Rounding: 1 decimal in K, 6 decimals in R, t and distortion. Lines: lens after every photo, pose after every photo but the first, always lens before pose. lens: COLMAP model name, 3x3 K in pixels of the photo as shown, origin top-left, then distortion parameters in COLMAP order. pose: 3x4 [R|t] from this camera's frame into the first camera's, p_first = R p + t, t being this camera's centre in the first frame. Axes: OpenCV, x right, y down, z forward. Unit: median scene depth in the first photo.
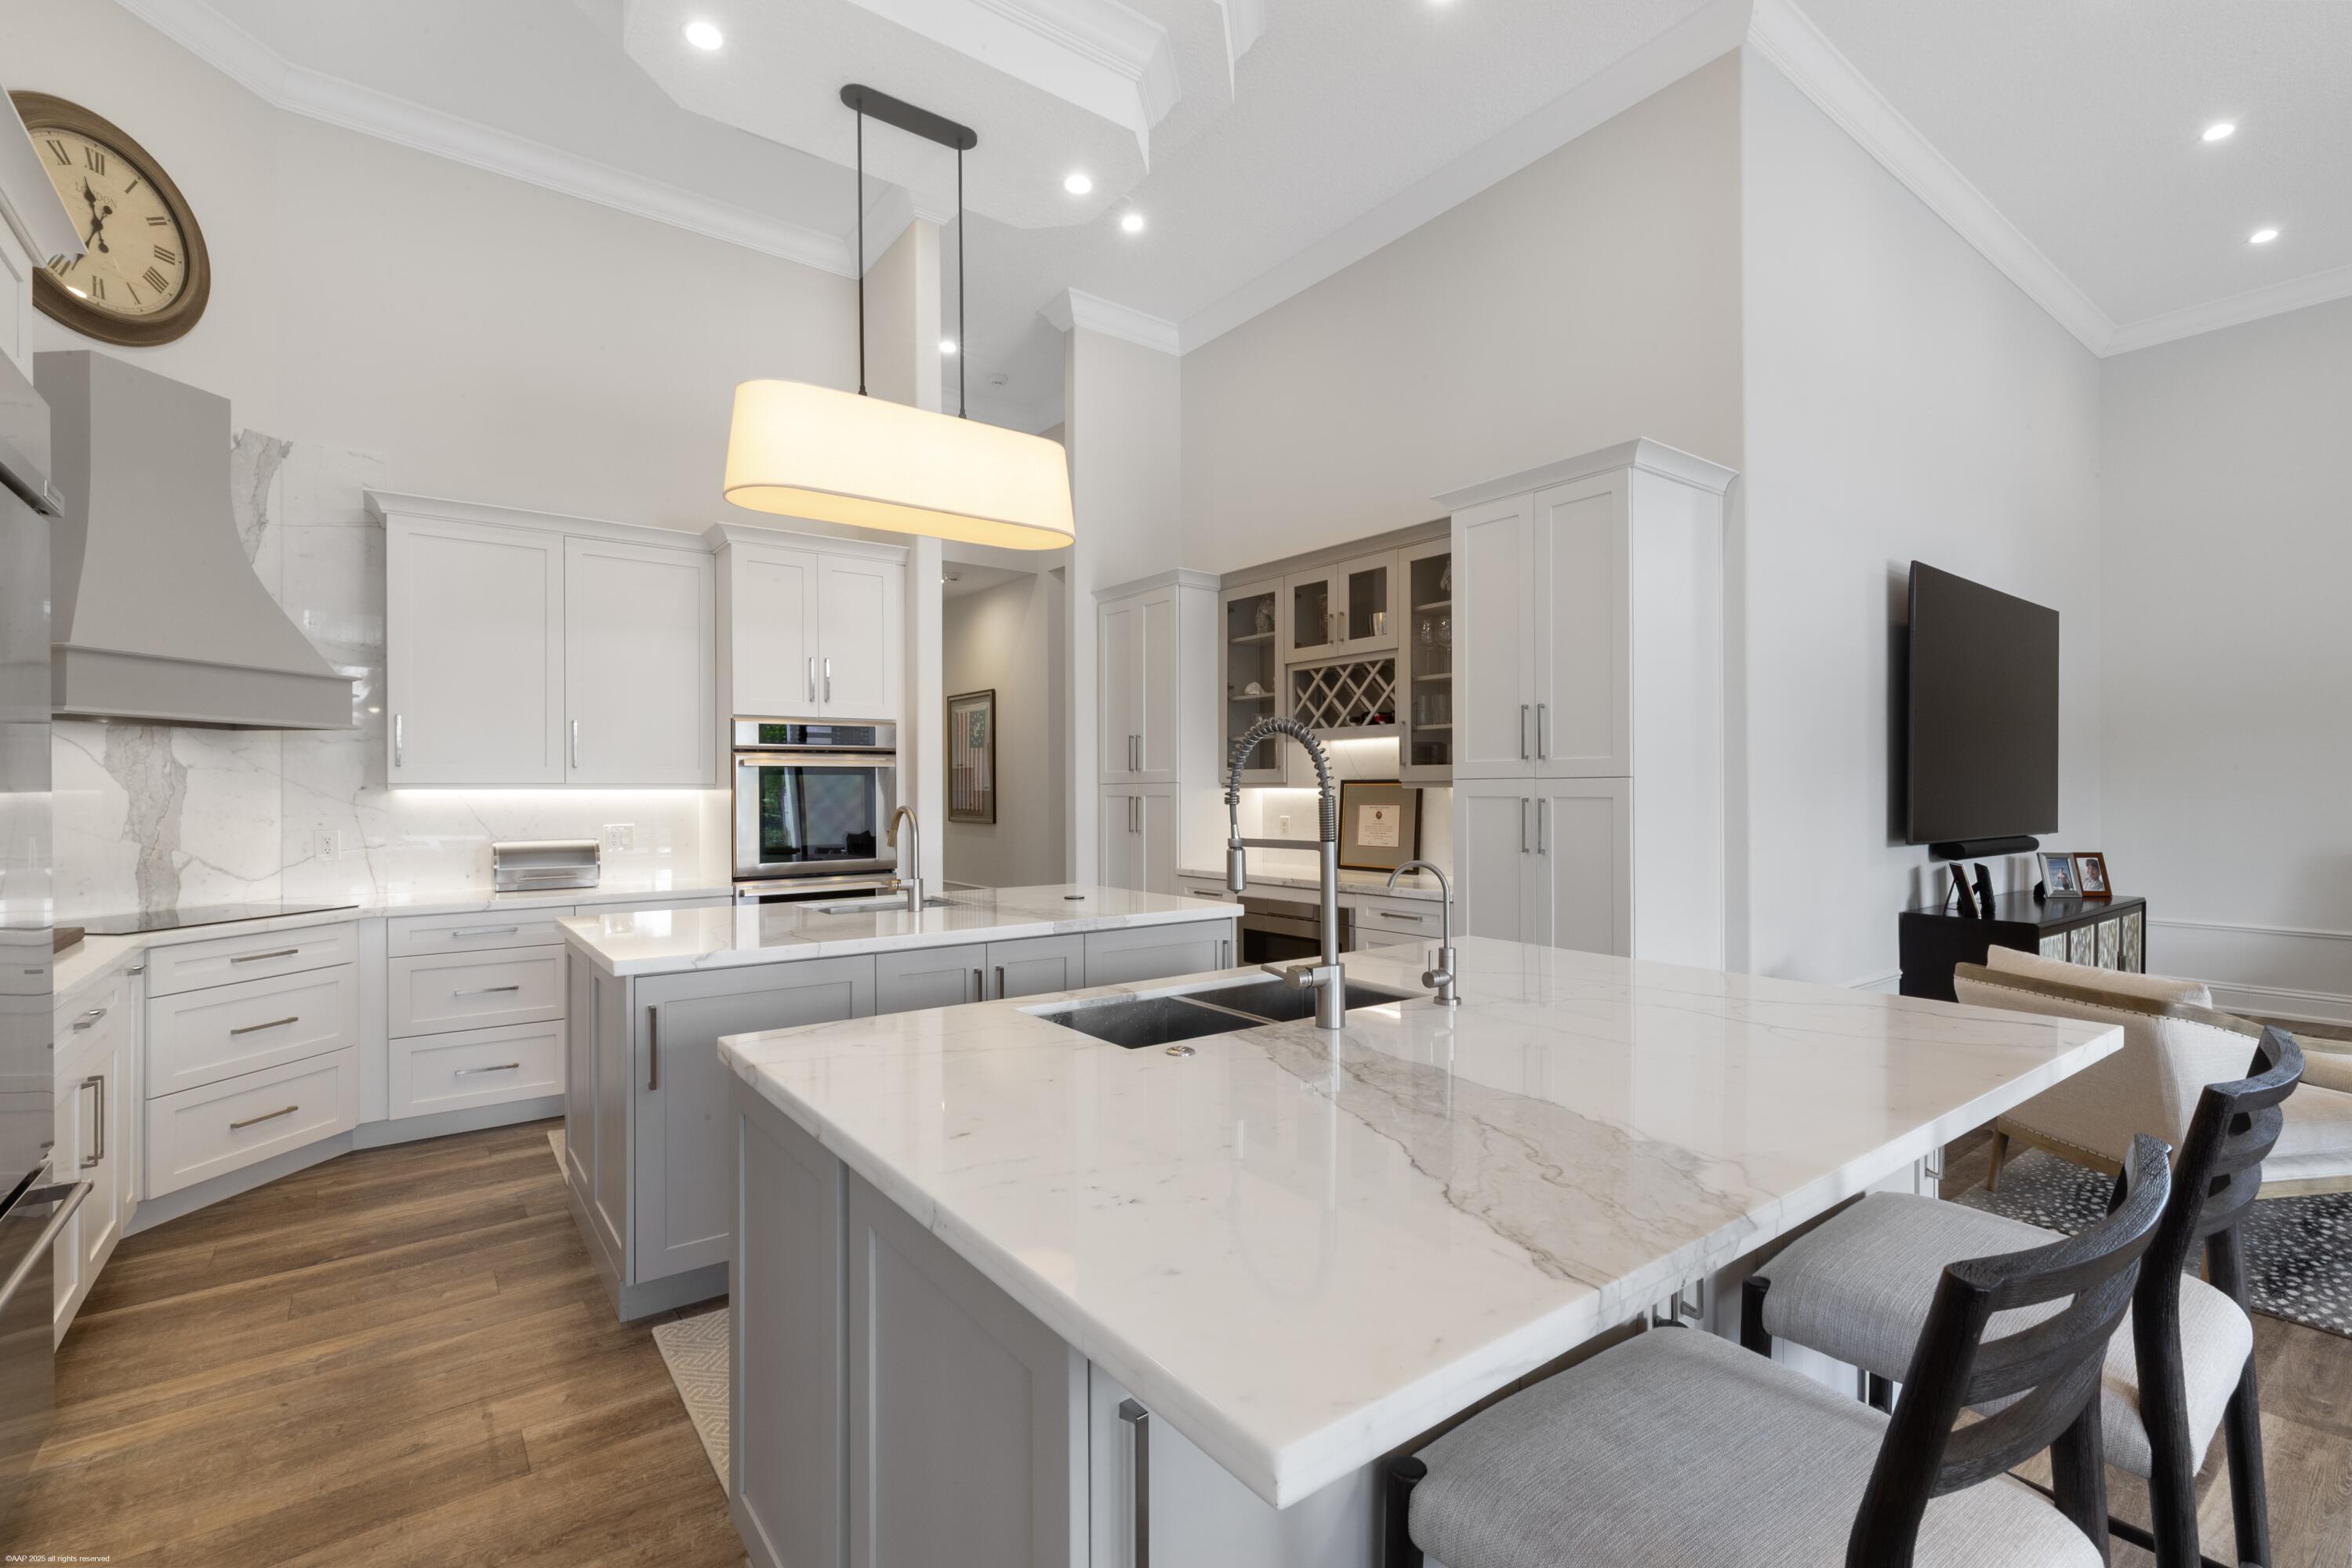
lens RADIAL K [[1056.6, 0, 1176.0], [0, 1056.6, 784.0], [0, 0, 1]] dist [0.001796, 0.000262]
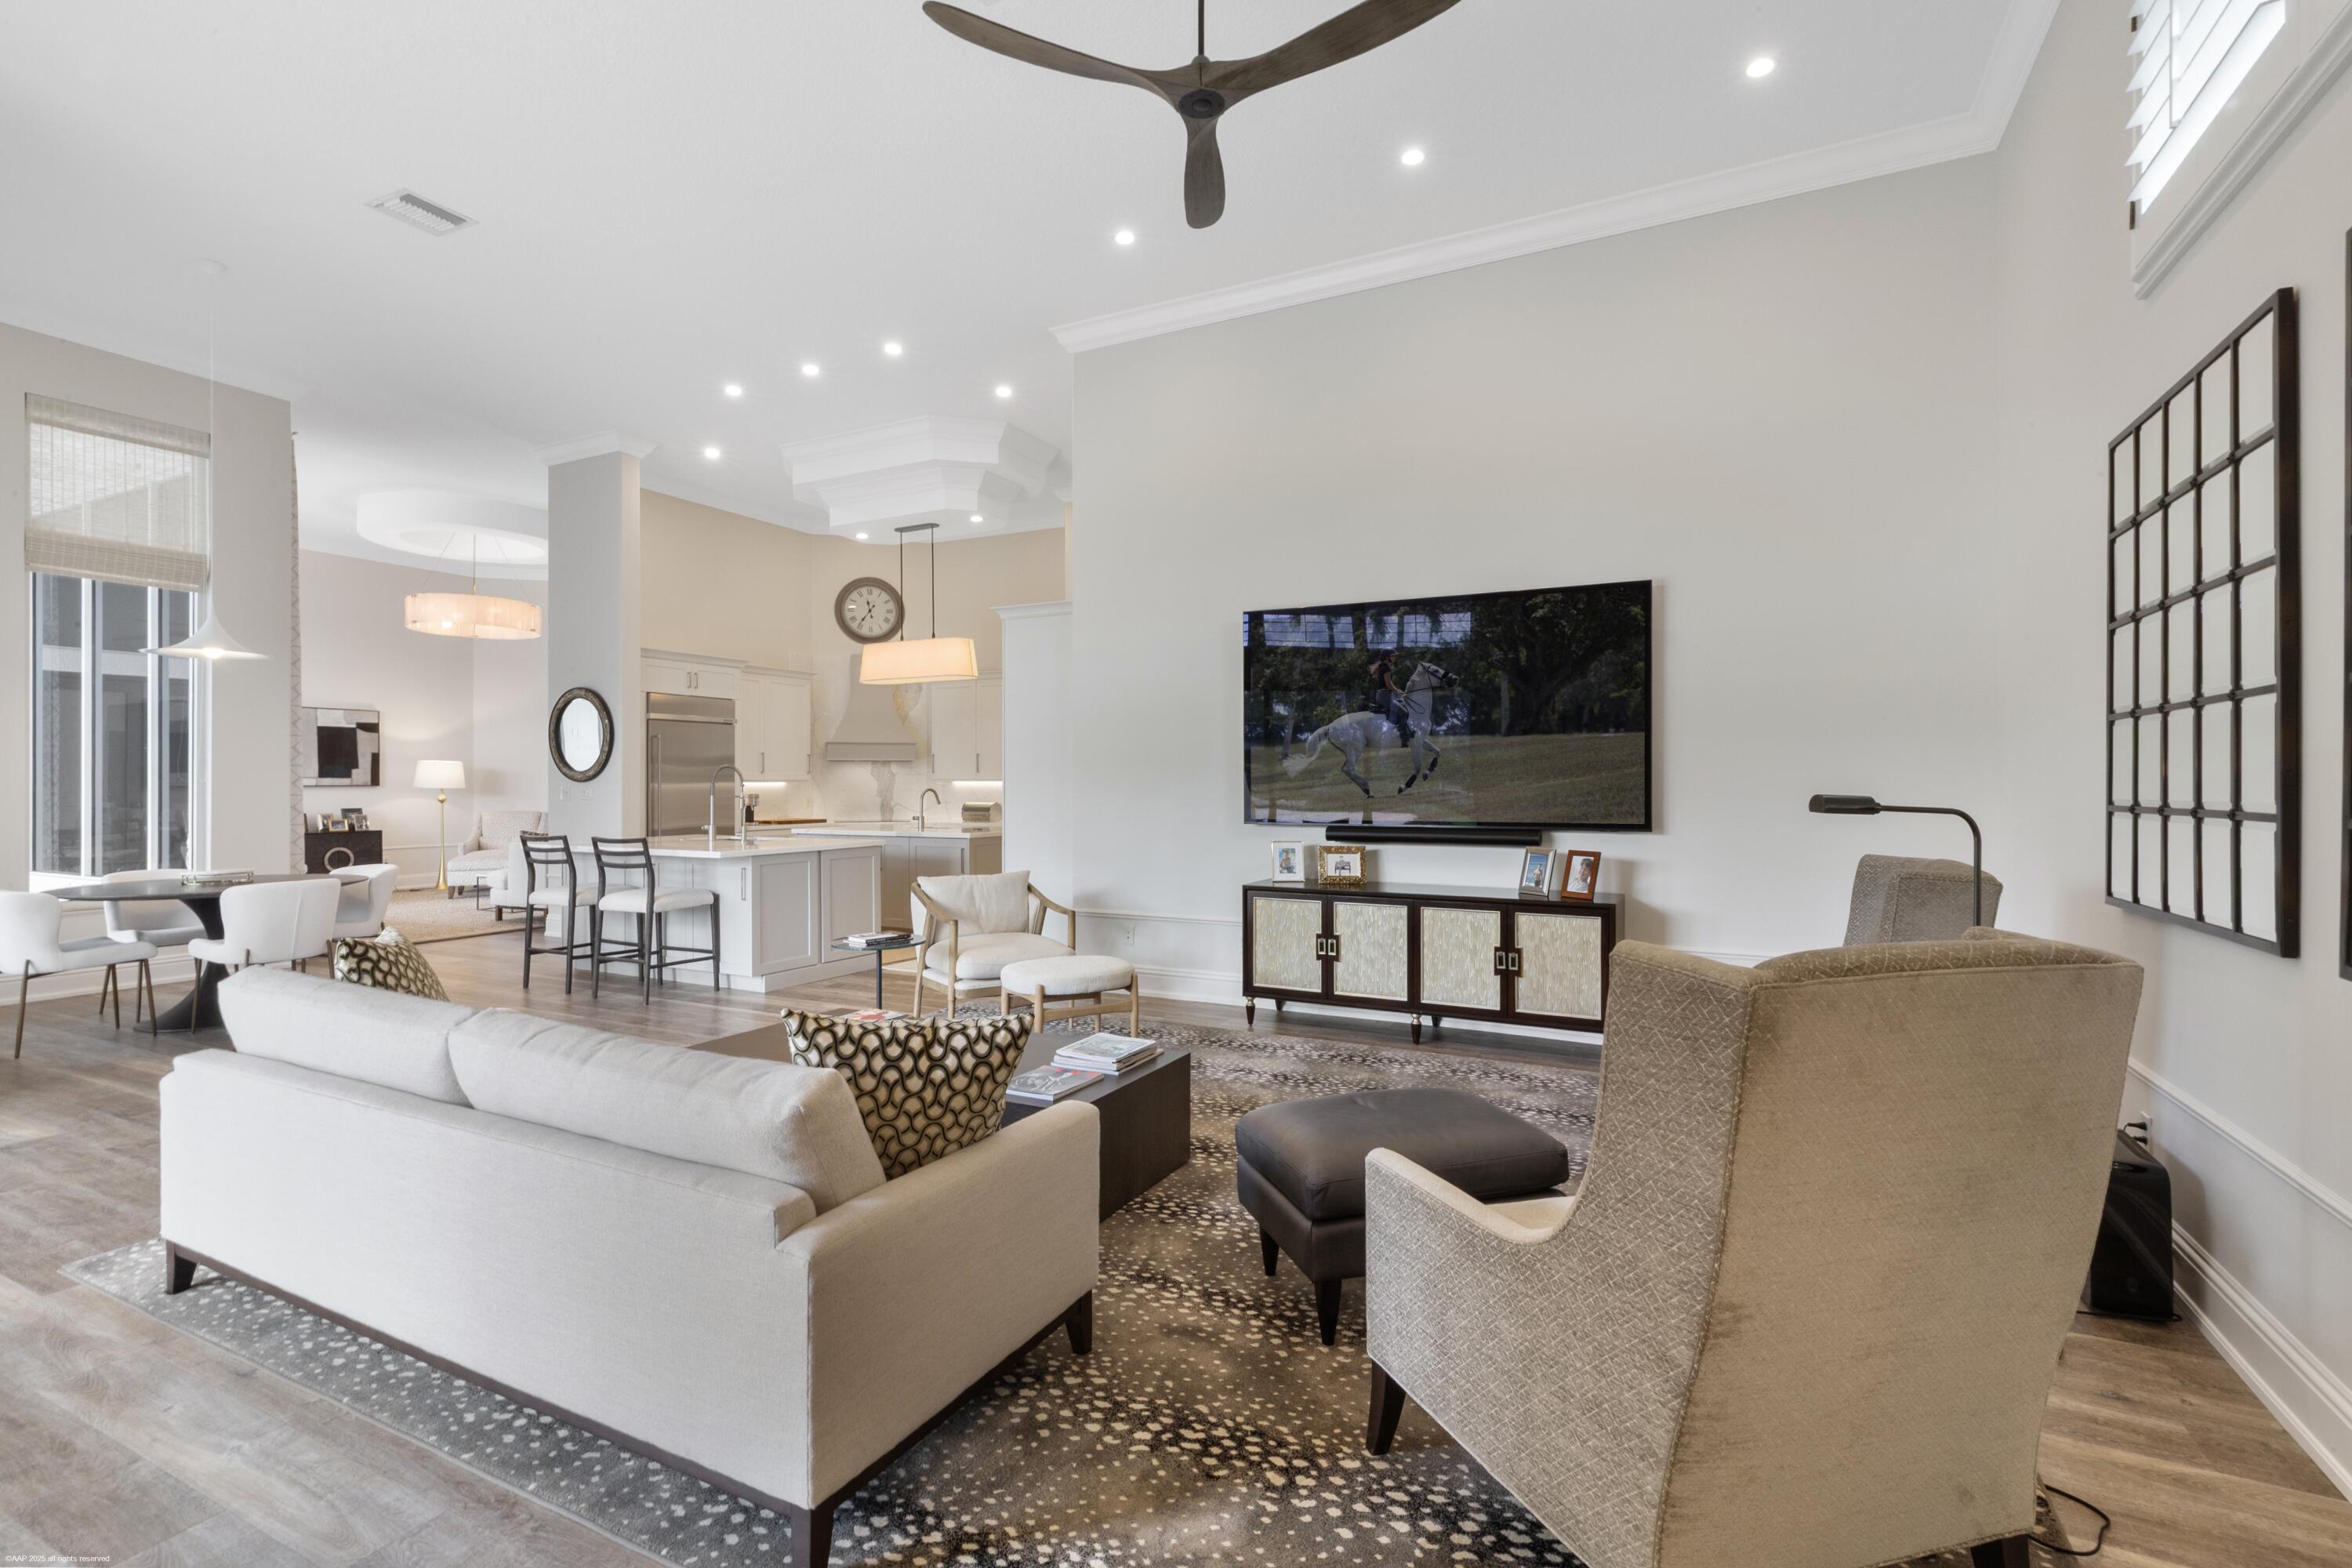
lens RADIAL K [[1056.6, 0, 1176.0], [0, 1056.6, 784.0], [0, 0, 1]] dist [0.001796, 0.000262]
pose [[0.432758, 0.001794, -0.901509, 2.225444], [-0.001525, 0.999998, 0.001258, 0.007687], [0.901509, 0.000830, 0.432760, 0.407549]]
